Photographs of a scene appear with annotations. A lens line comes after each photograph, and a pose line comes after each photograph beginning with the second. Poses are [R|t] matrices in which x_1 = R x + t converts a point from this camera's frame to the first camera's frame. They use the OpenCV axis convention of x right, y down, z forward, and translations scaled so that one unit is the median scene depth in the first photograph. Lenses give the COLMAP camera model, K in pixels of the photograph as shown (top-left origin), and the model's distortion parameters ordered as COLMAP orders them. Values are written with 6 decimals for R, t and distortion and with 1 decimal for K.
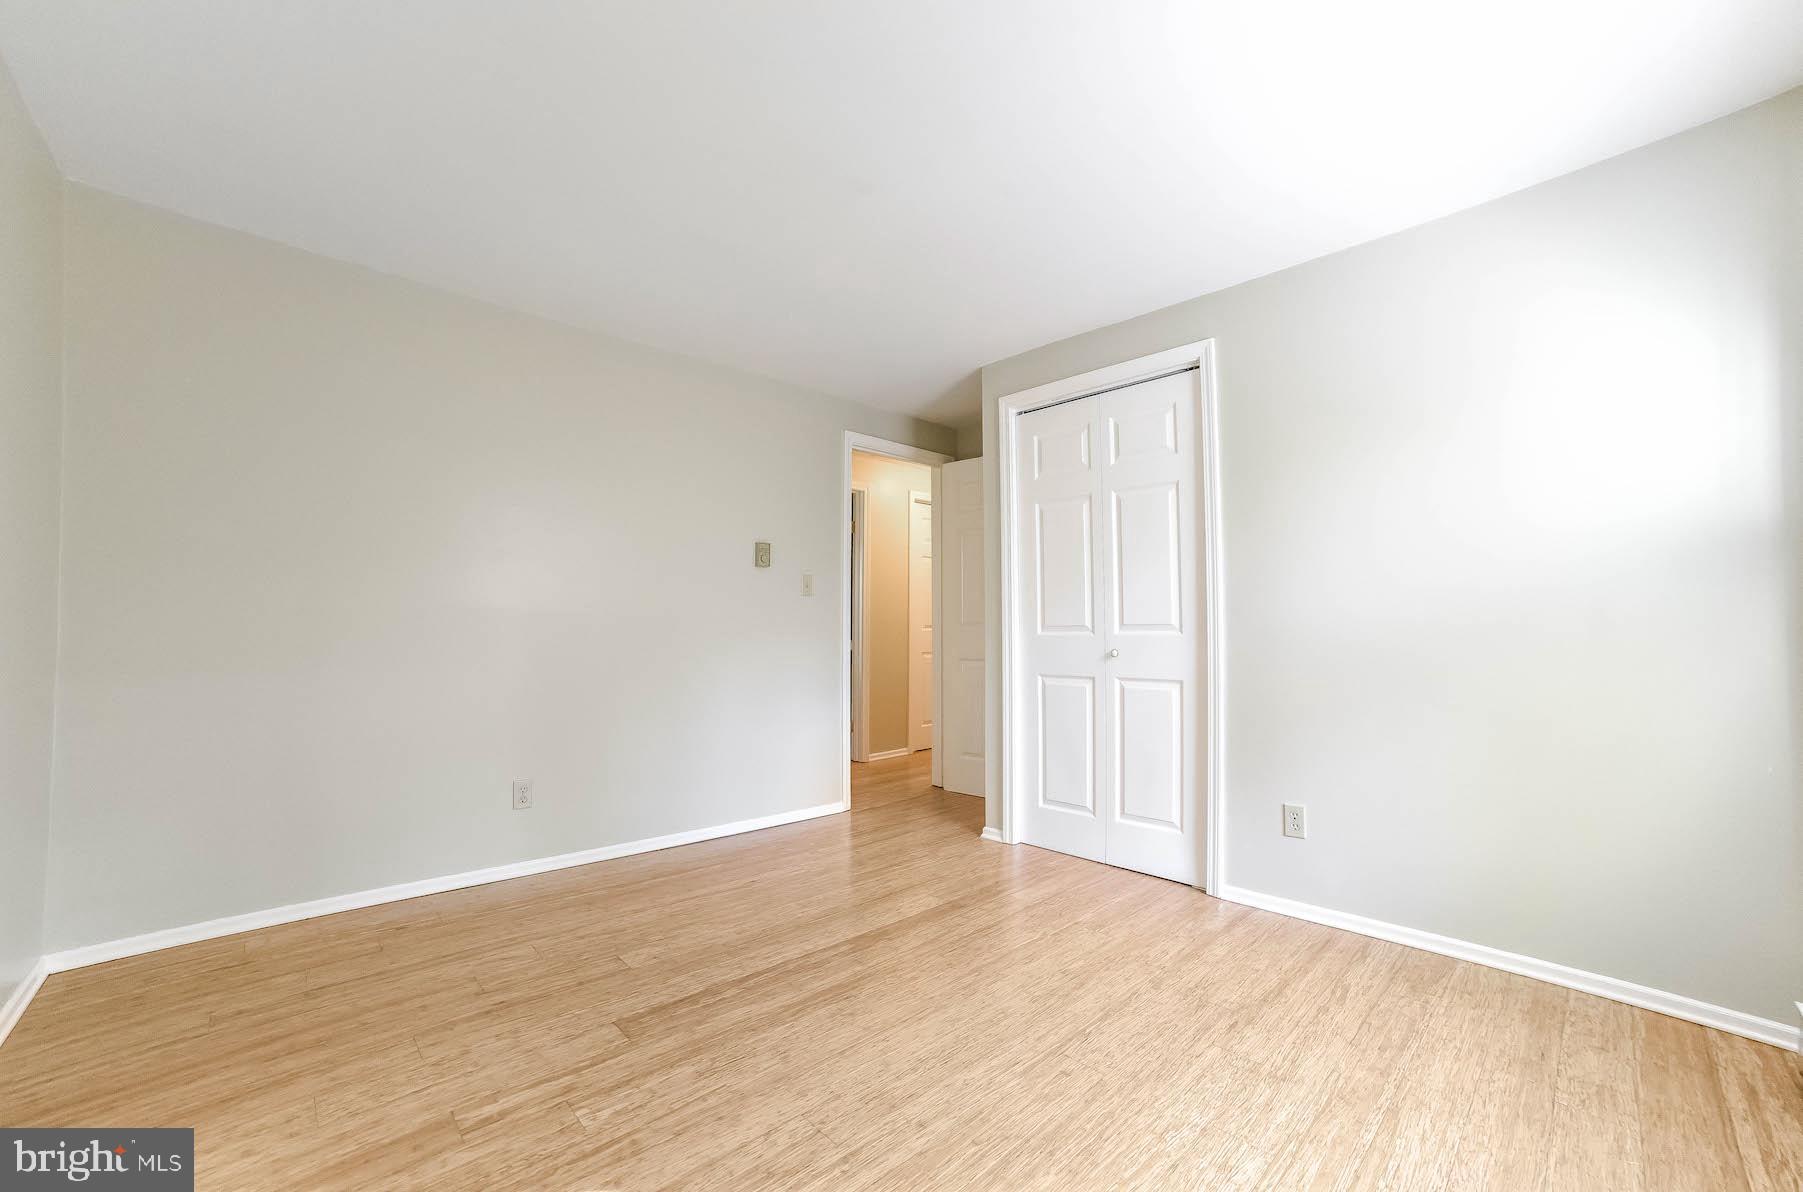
lens RADIAL K [[732.5, 0, 901.5], [0, 732.5, 596.0], [0, 0, 1]] dist [-0.025716, 0.000070]
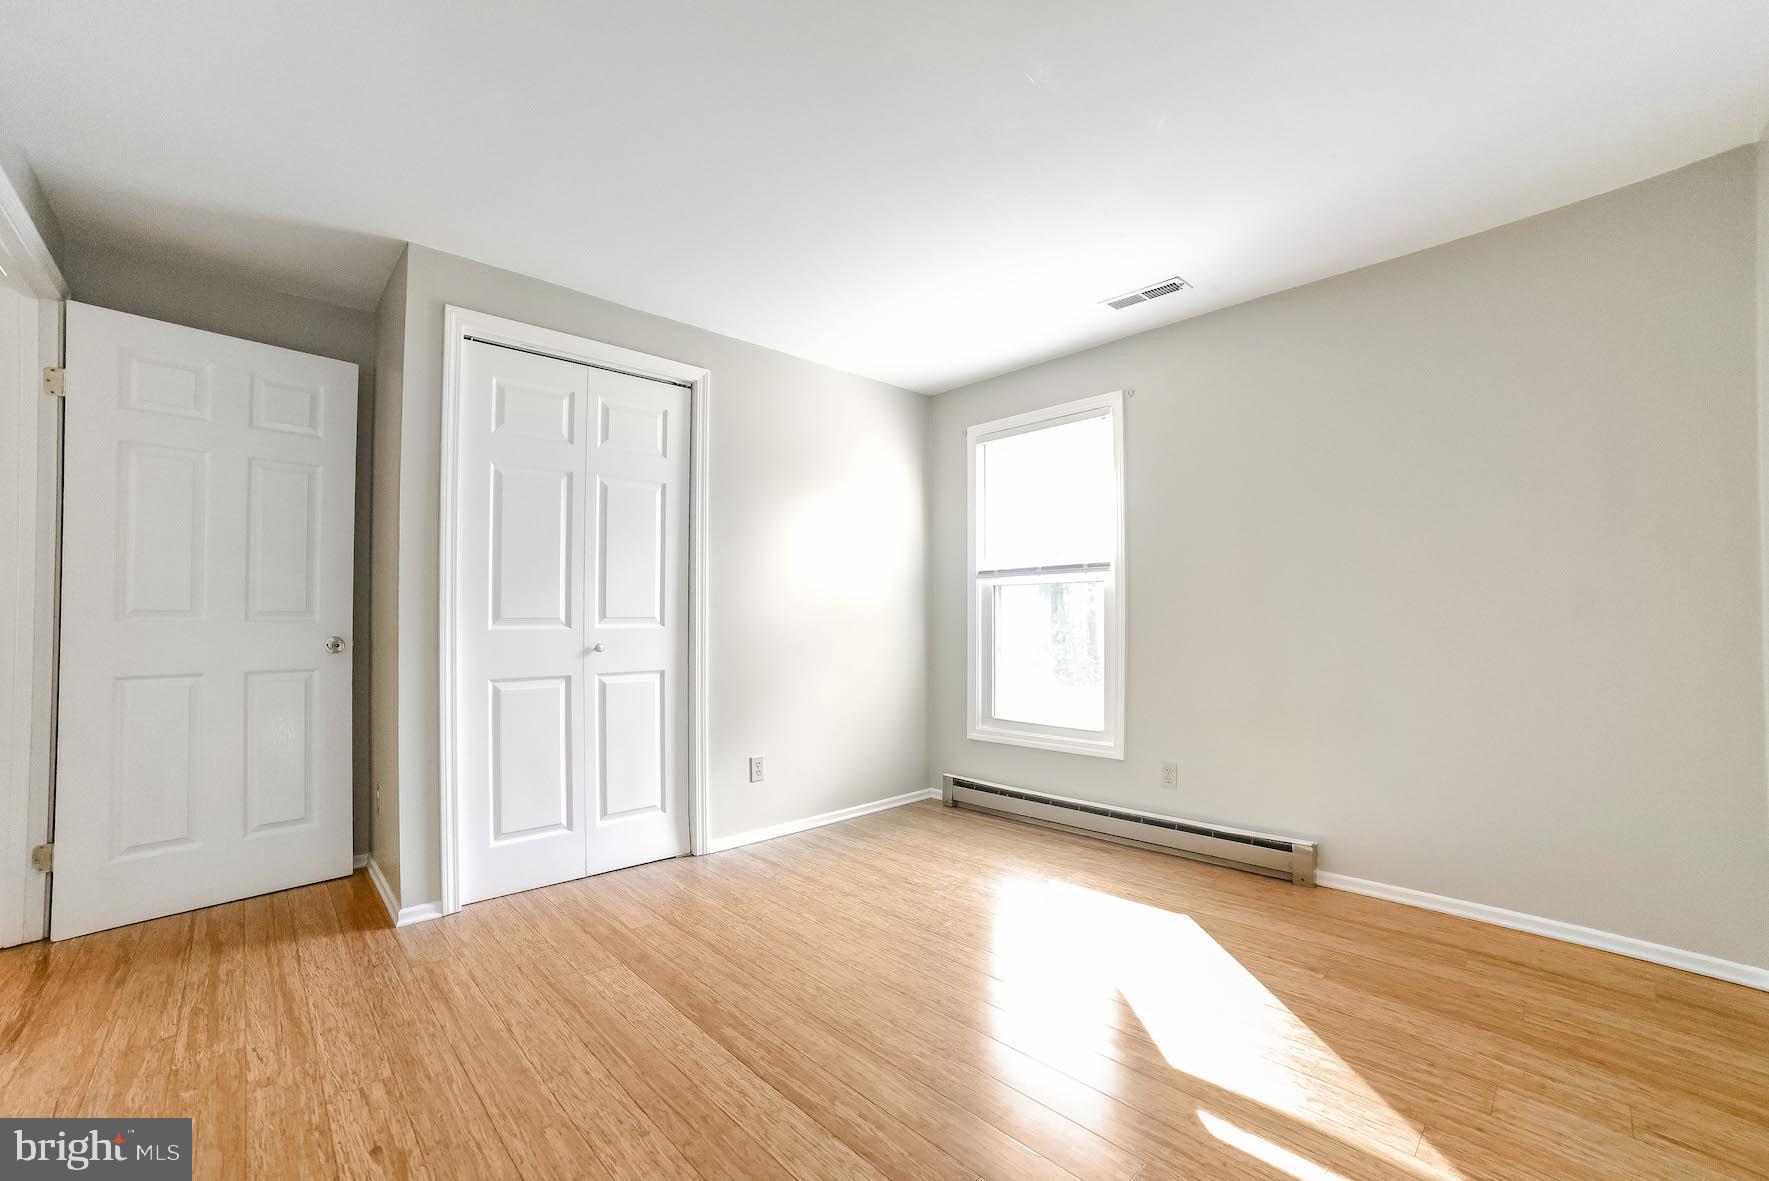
lens RADIAL K [[707.5, 0, 913.6], [0, 707.5, 595.3], [0, 0, 1]] dist [-0.081919, 0.026642]
pose [[-0.014114, 0.038975, 0.999140, -0.647885], [-0.039507, 0.998438, -0.039506, 0.032332], [-0.999120, -0.040031, -0.012552, 0.653471]]
